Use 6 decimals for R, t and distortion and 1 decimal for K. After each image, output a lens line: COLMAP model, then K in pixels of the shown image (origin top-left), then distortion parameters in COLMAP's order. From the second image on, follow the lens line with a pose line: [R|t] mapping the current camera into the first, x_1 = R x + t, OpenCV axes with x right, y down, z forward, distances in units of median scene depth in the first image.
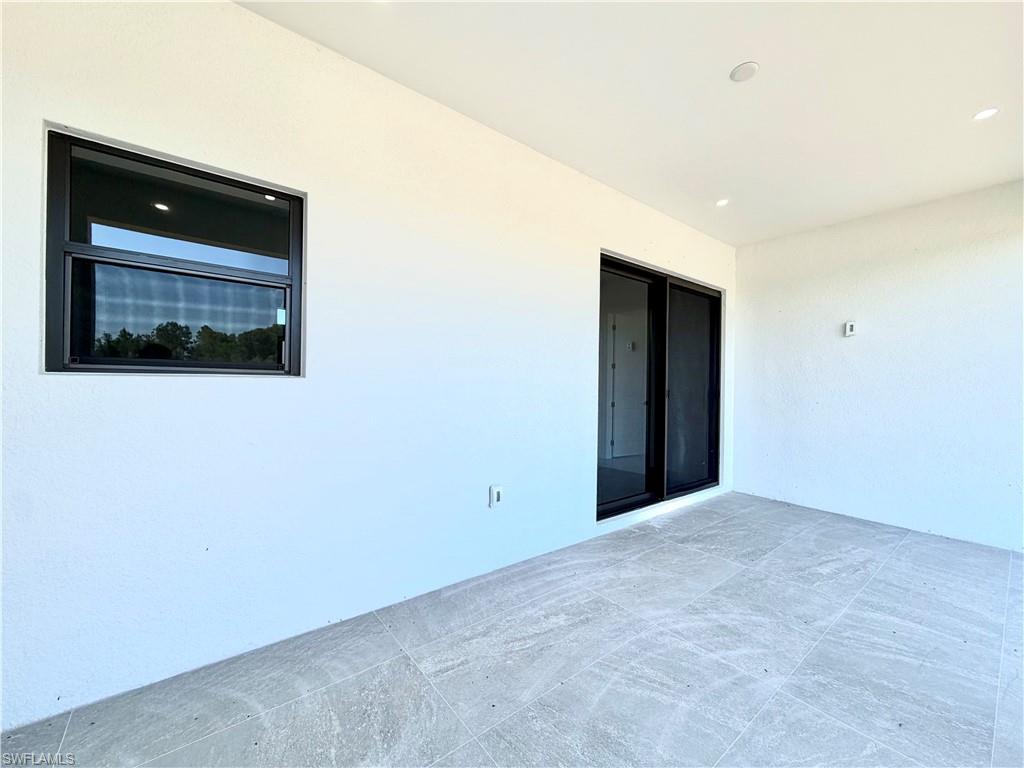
lens RADIAL K [[408.4, 0, 509.4], [0, 408.4, 385.1], [0, 0, 1]] dist [-0.000830, -0.000060]
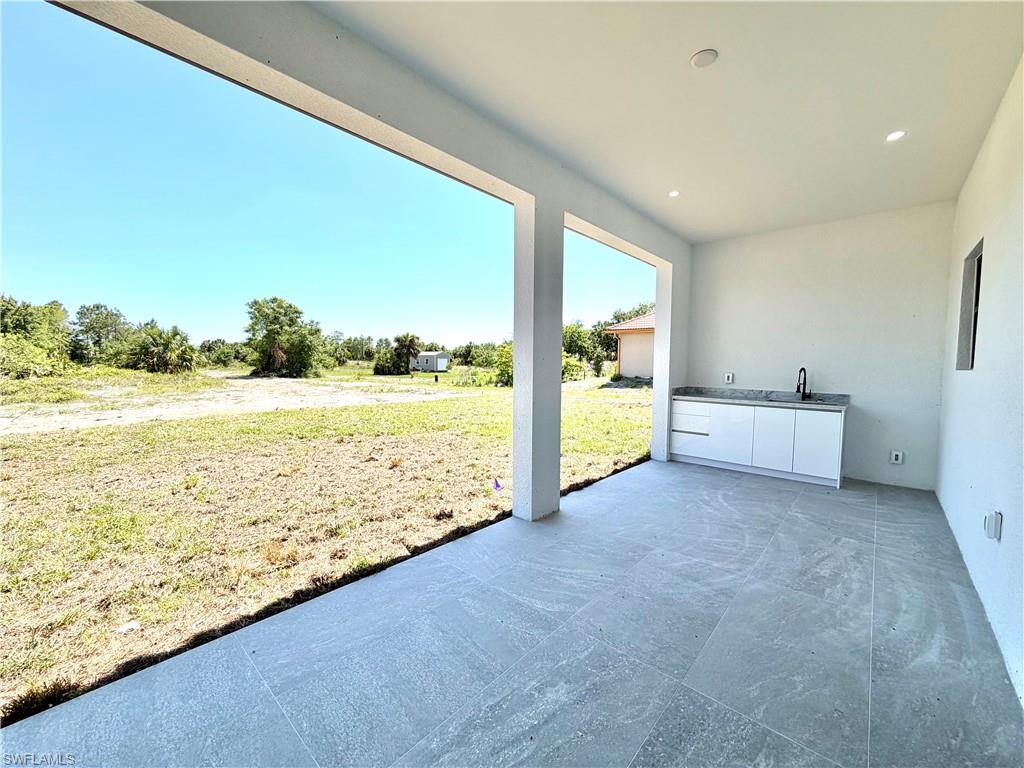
lens RADIAL K [[408.4, 0, 509.4], [0, 408.4, 385.1], [0, 0, 1]] dist [-0.000830, -0.000060]
pose [[-0.985969, -0.014766, -0.166275, 1.292497], [-0.024712, 0.998016, 0.057909, -0.007028], [0.165090, 0.061206, -0.984378, 2.099765]]
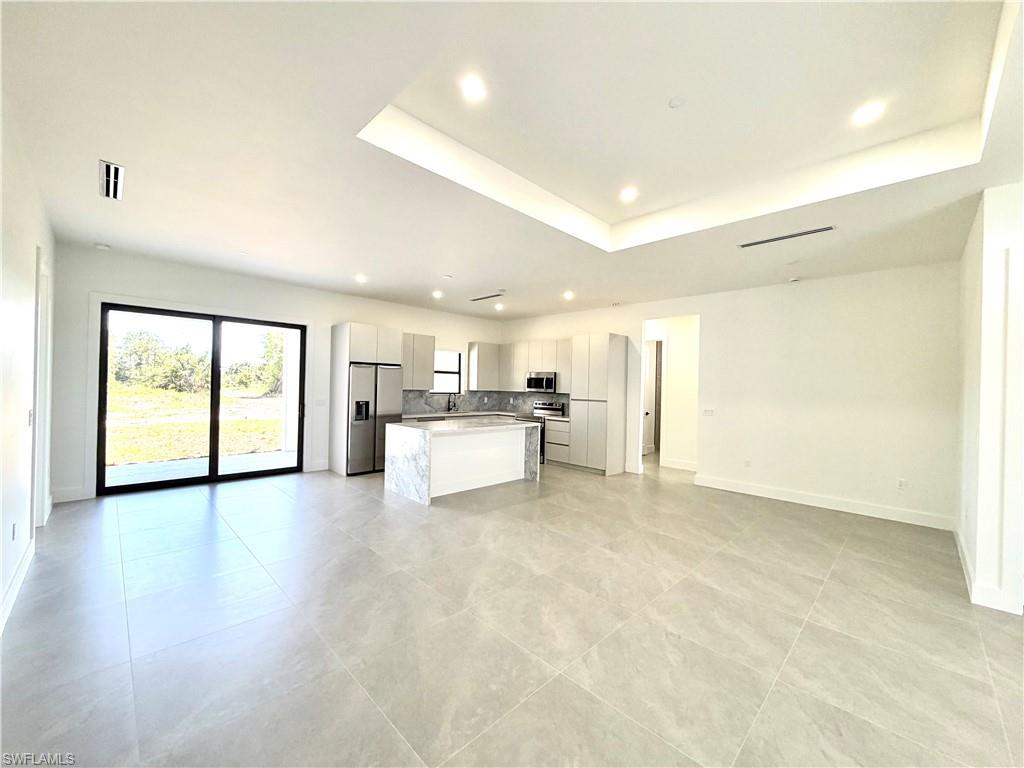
lens RADIAL K [[408.4, 0, 509.4], [0, 408.4, 385.1], [0, 0, 1]] dist [-0.000830, -0.000060]
pose [[-0.992727, -0.038309, -0.114131, 0.541282], [-0.038562, 0.999256, 0.000013, -0.062353], [0.114046, 0.004414, -0.993466, 3.114601]]
